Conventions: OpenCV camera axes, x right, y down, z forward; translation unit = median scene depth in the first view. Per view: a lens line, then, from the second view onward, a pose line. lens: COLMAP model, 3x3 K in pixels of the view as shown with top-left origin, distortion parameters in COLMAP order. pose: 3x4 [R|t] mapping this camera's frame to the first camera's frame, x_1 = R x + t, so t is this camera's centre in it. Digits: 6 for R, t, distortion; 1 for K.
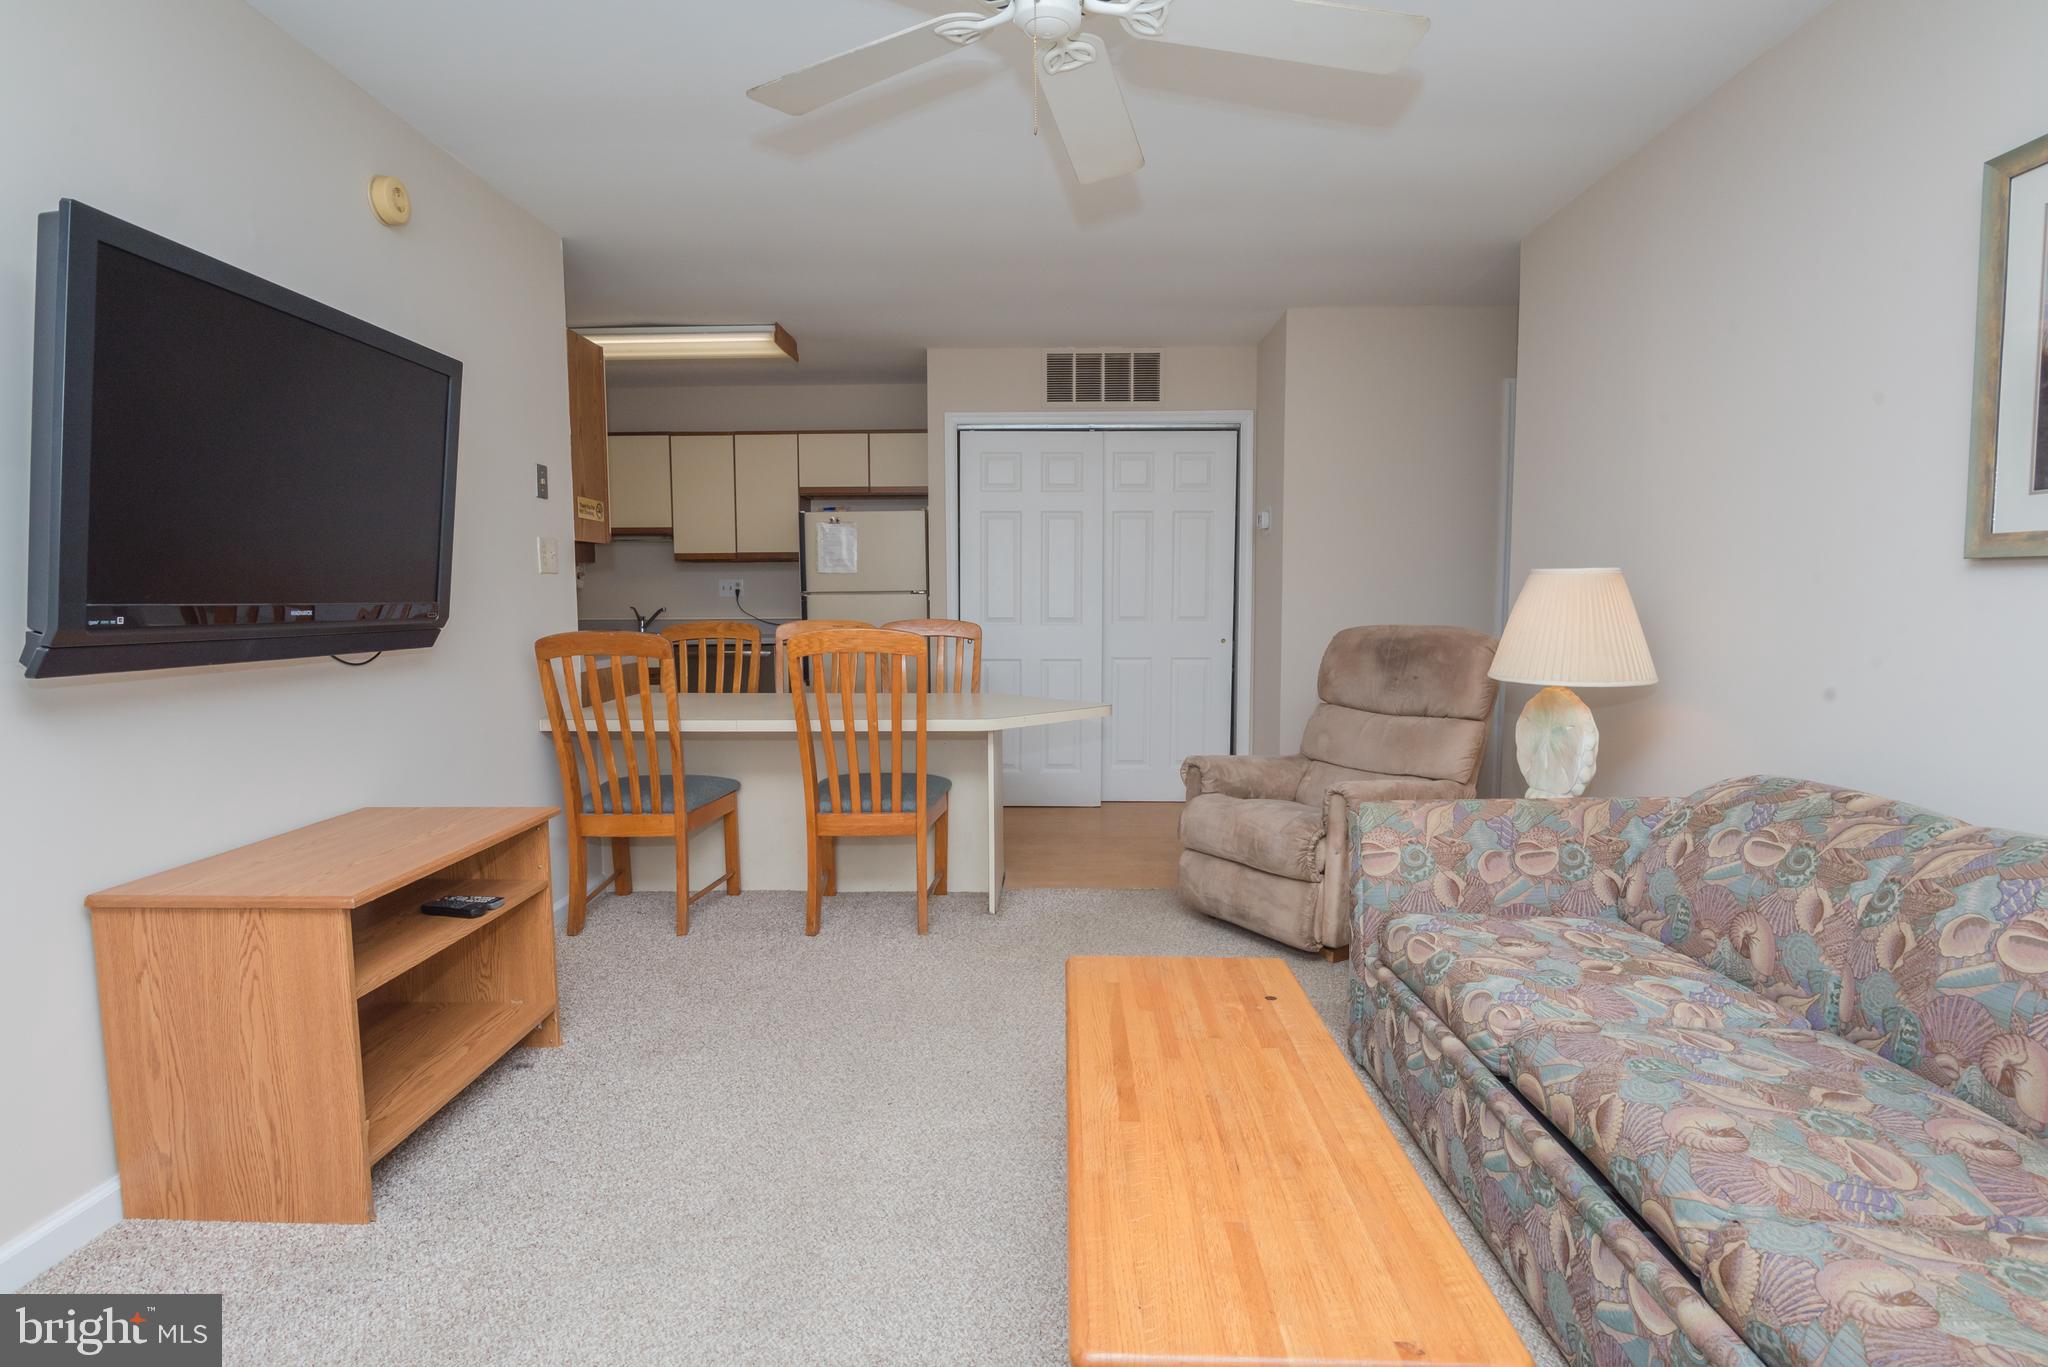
lens RADIAL K [[1036.4, 0, 1026.1], [0, 1036.4, 693.1], [0, 0, 1]] dist [-0.020855, -0.000101]
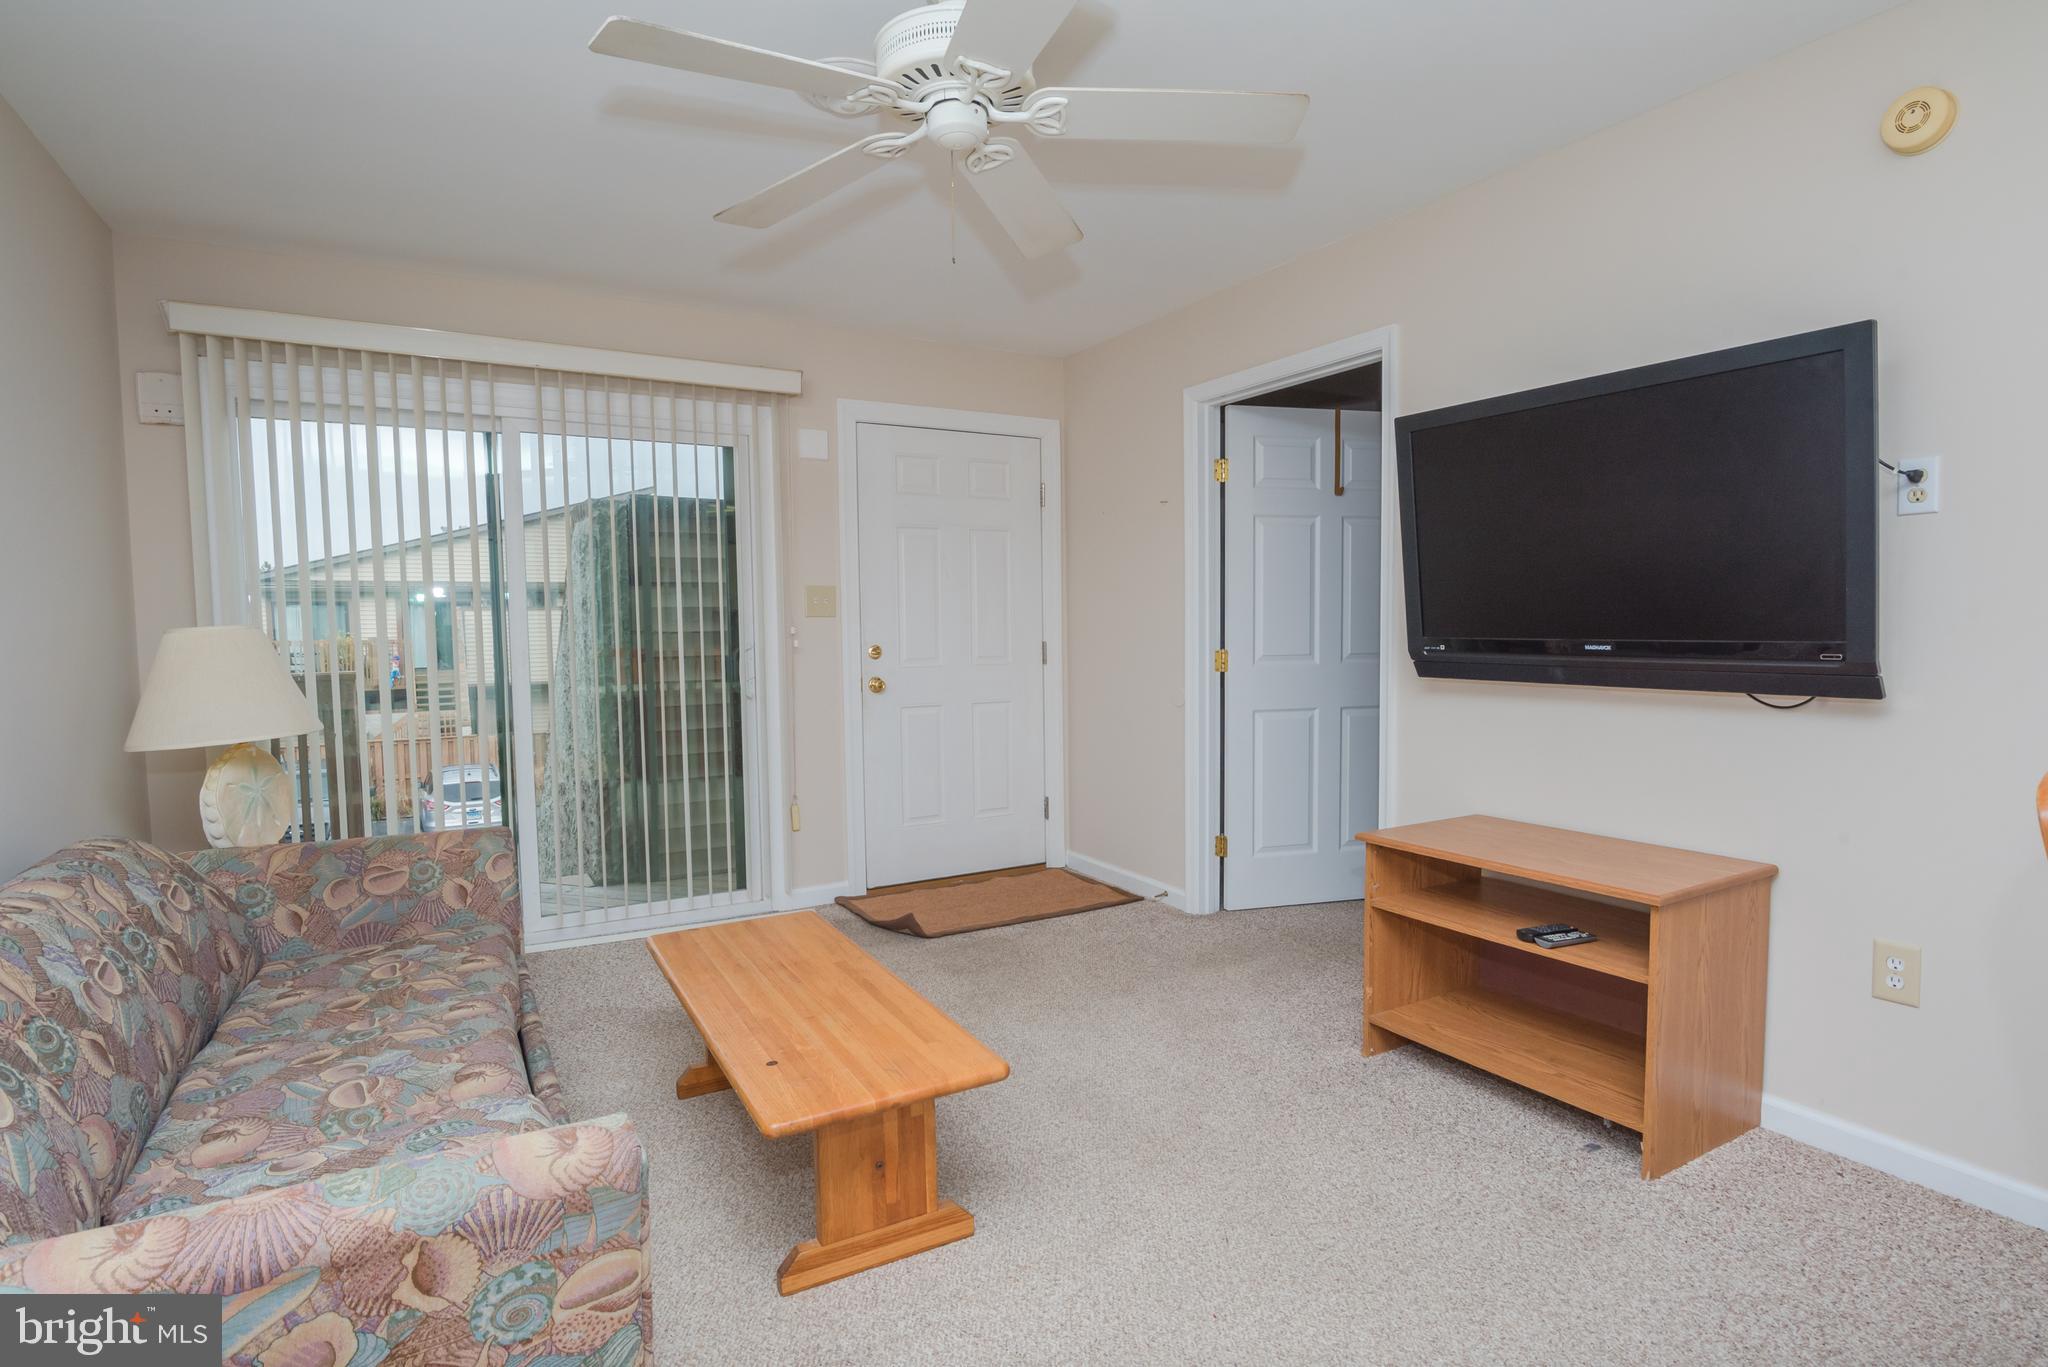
lens RADIAL K [[1036.4, 0, 1026.1], [0, 1036.4, 693.1], [0, 0, 1]] dist [-0.020855, -0.000101]
pose [[-0.854494, 0.052231, -0.516829, 0.288402], [-0.029493, 0.988449, 0.148655, -0.115207], [0.518624, 0.142268, -0.843083, 1.054784]]
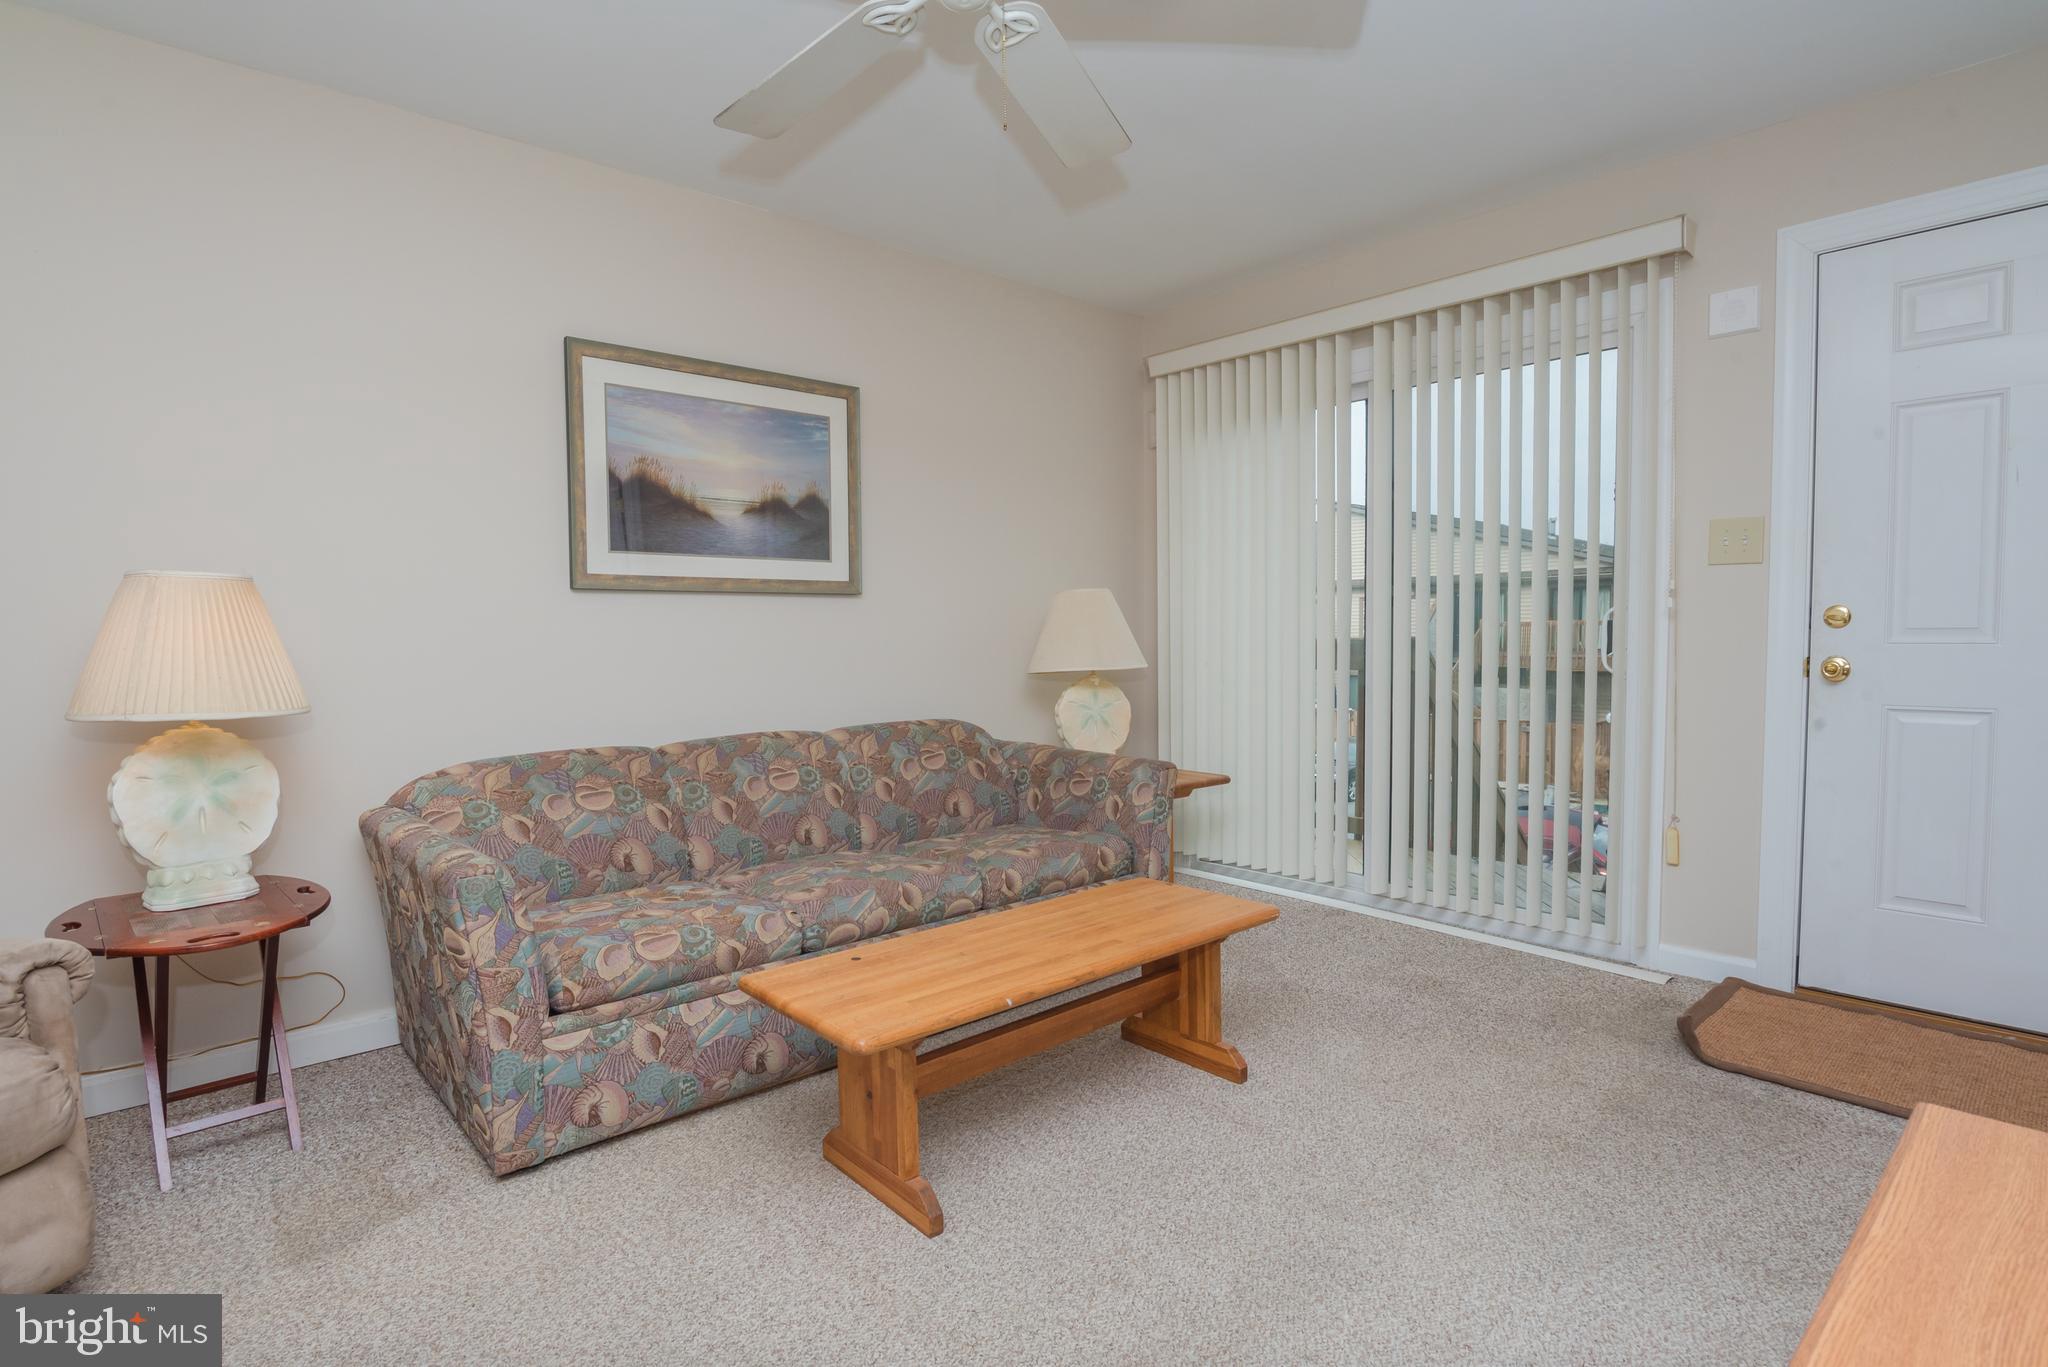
lens RADIAL K [[1032.8, 0, 1016.7], [0, 1032.8, 692.3], [0, 0, 1]] dist [-0.019194, -0.000161]
pose [[-0.674918, -0.029266, 0.737312, -0.379964], [0.084285, 0.989616, 0.116433, -0.056032], [-0.733064, 0.140727, -0.665443, 0.866930]]
